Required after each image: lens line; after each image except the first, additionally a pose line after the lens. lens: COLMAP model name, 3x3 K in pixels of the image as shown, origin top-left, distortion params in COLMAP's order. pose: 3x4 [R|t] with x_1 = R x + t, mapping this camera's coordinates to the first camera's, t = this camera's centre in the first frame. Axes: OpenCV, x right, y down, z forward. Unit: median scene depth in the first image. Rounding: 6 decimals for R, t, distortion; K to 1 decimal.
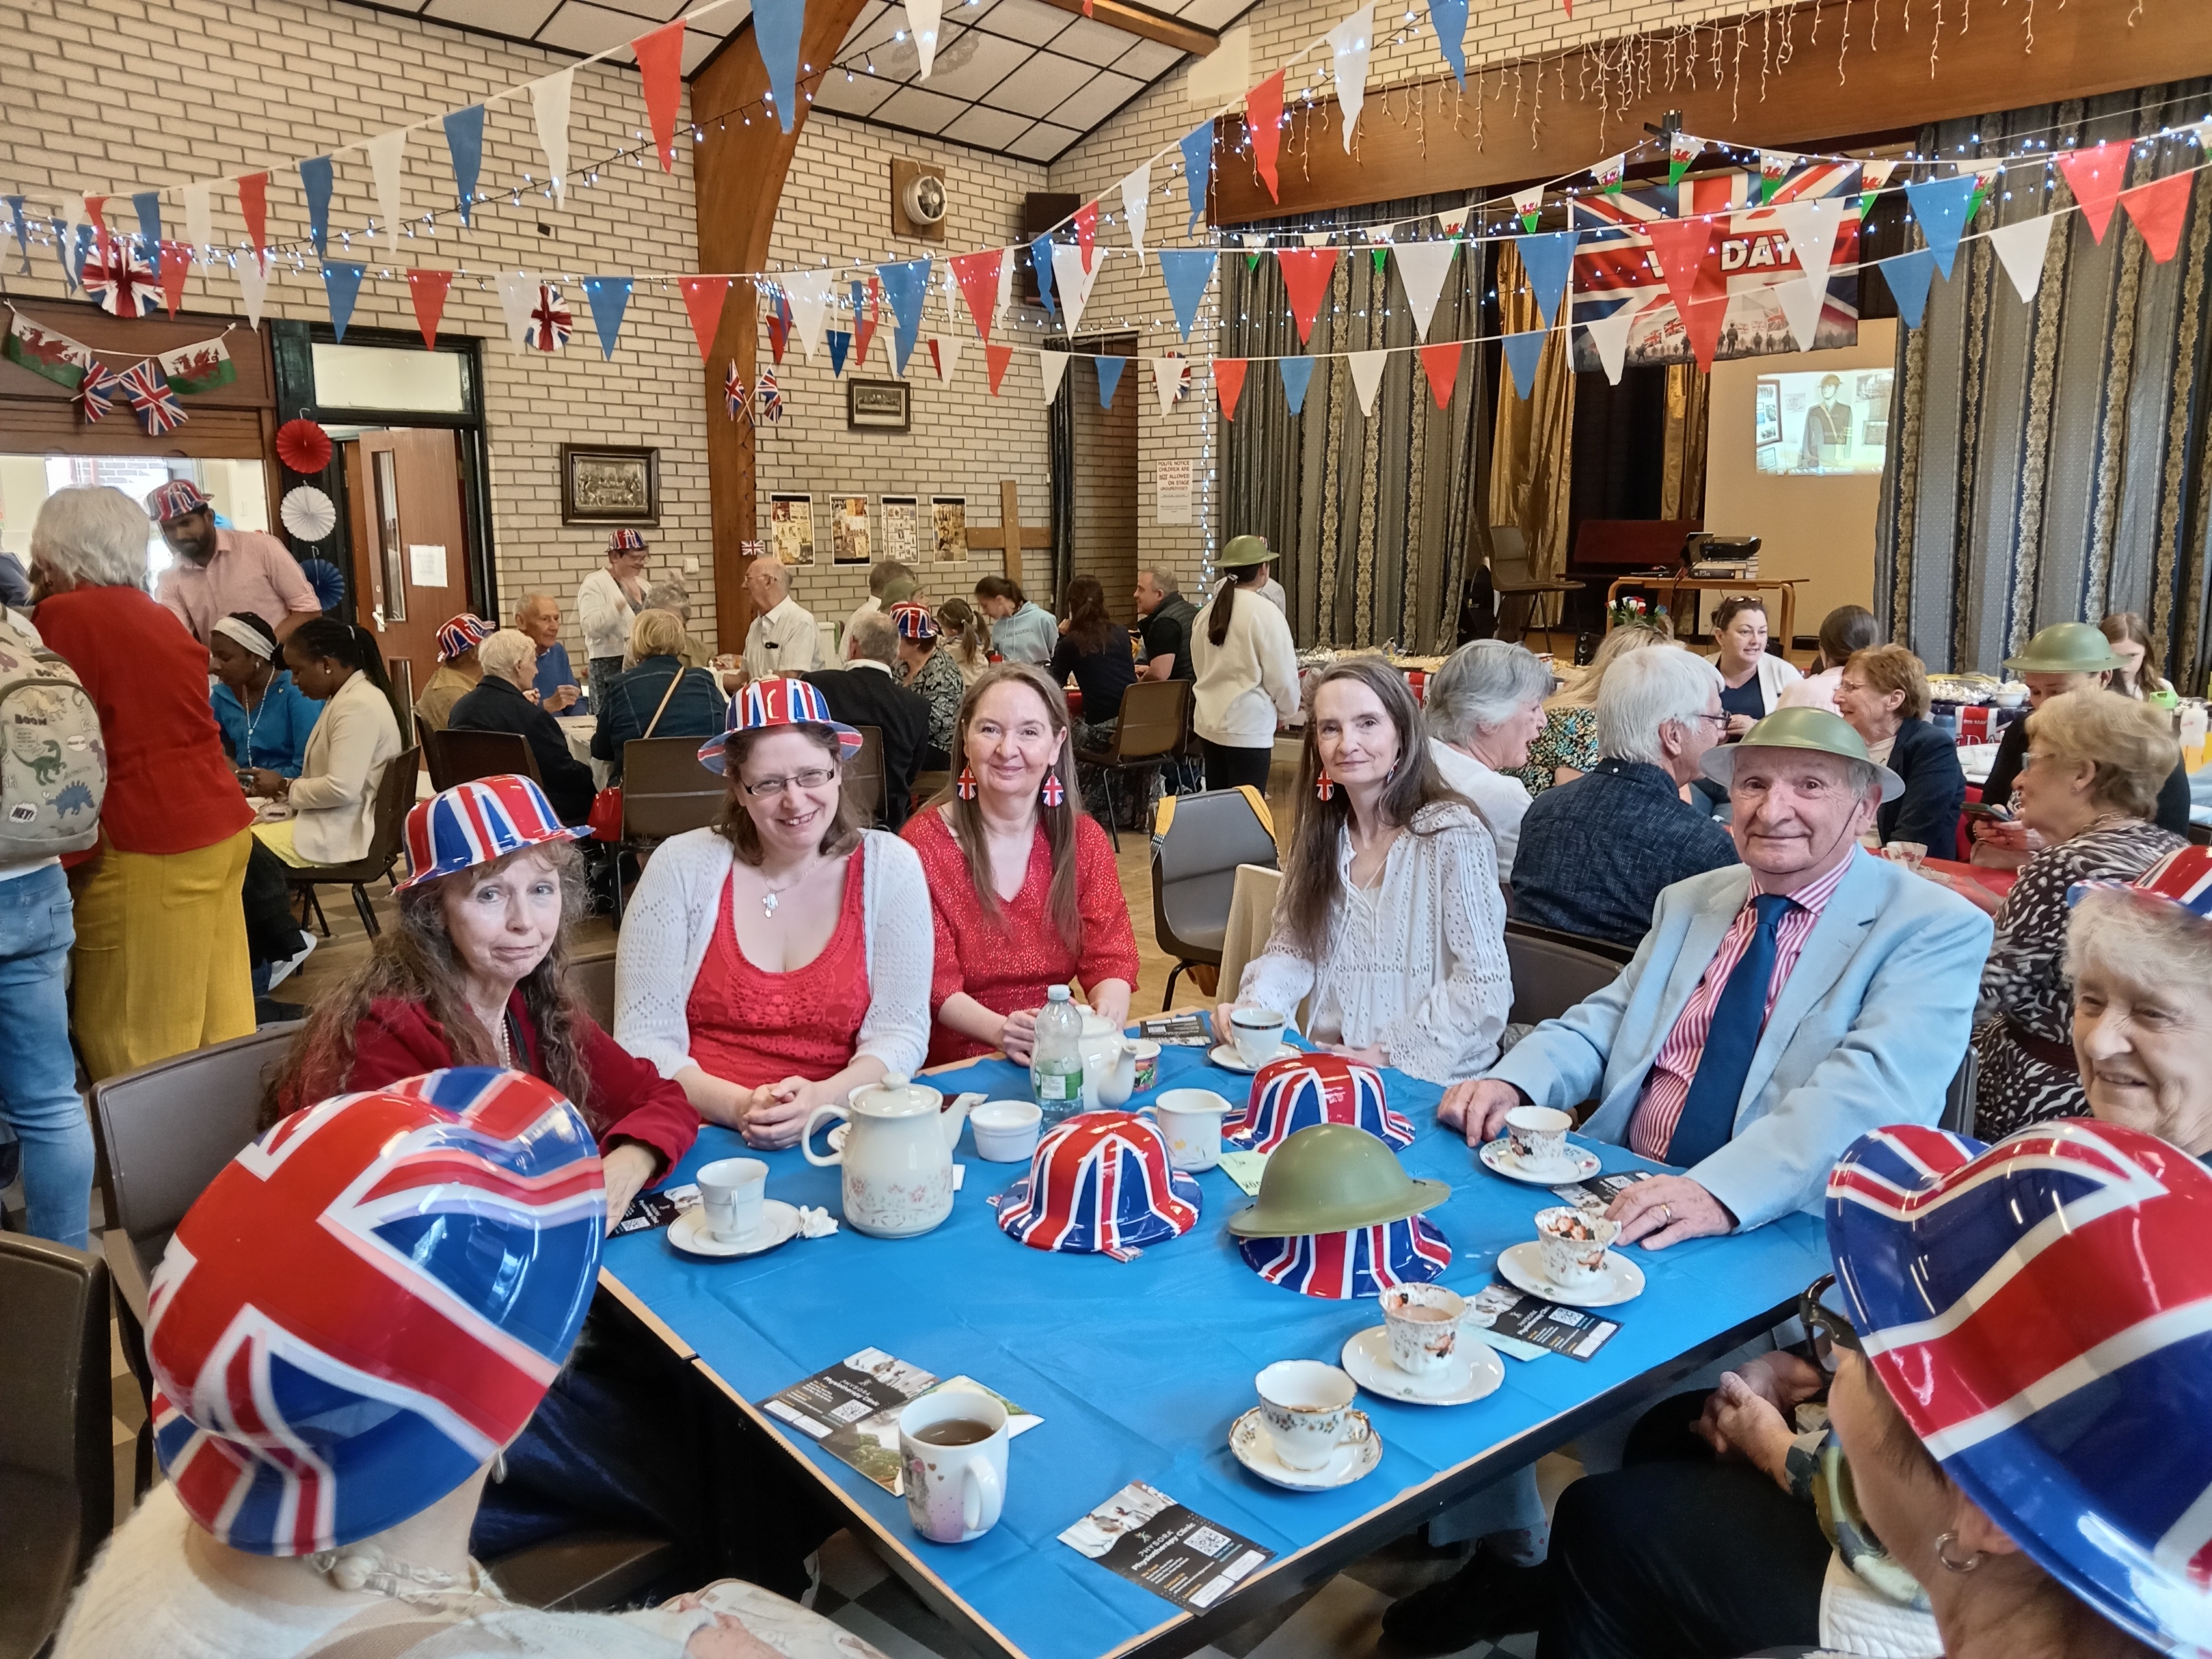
lens RADIAL K [[1625.0, 0, 1101.3], [0, 1625.0, 827.7], [0, 0, 1]] dist [-0.002145, -0.000195]
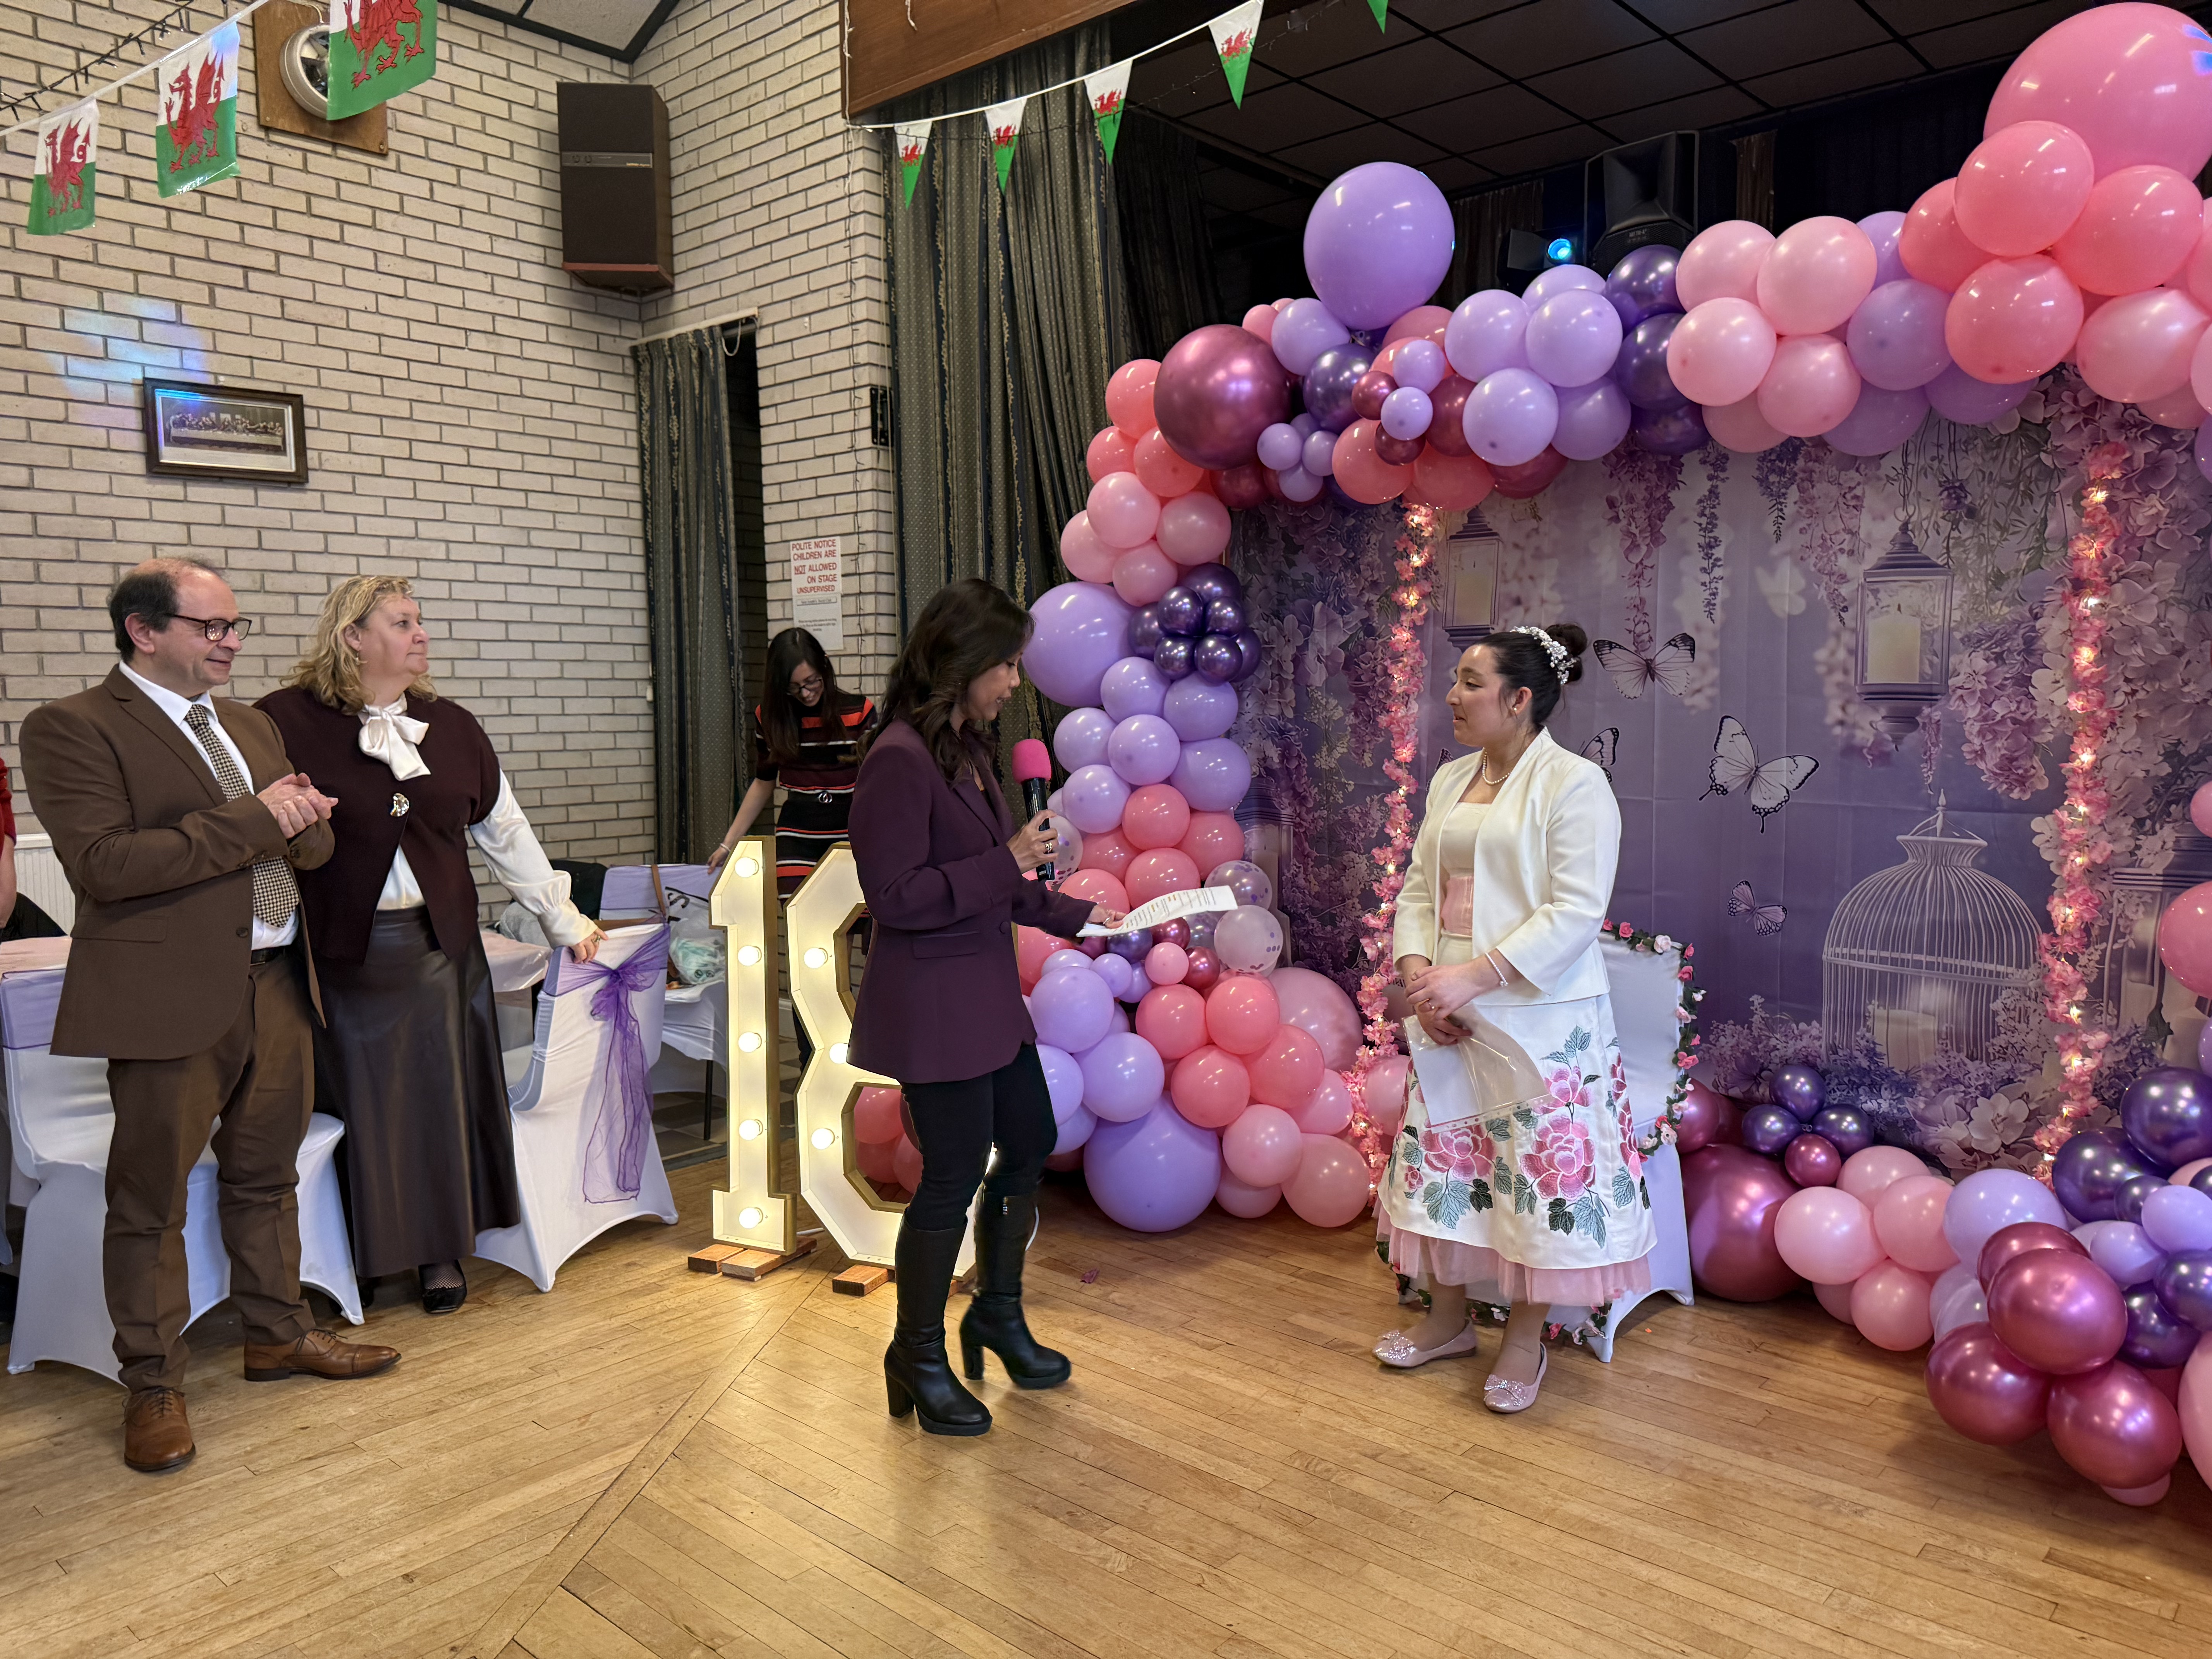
lens RADIAL K [[1586.1, 0, 1111.1], [0, 1586.1, 834.1], [0, 0, 1]] dist [0.003551, -0.000046]
pose [[0.999933, 0.000803, -0.011589, 0.167444], [-0.001755, 0.996596, -0.082427, -0.083937], [0.011483, 0.082442, 0.996530, 0.491379]]
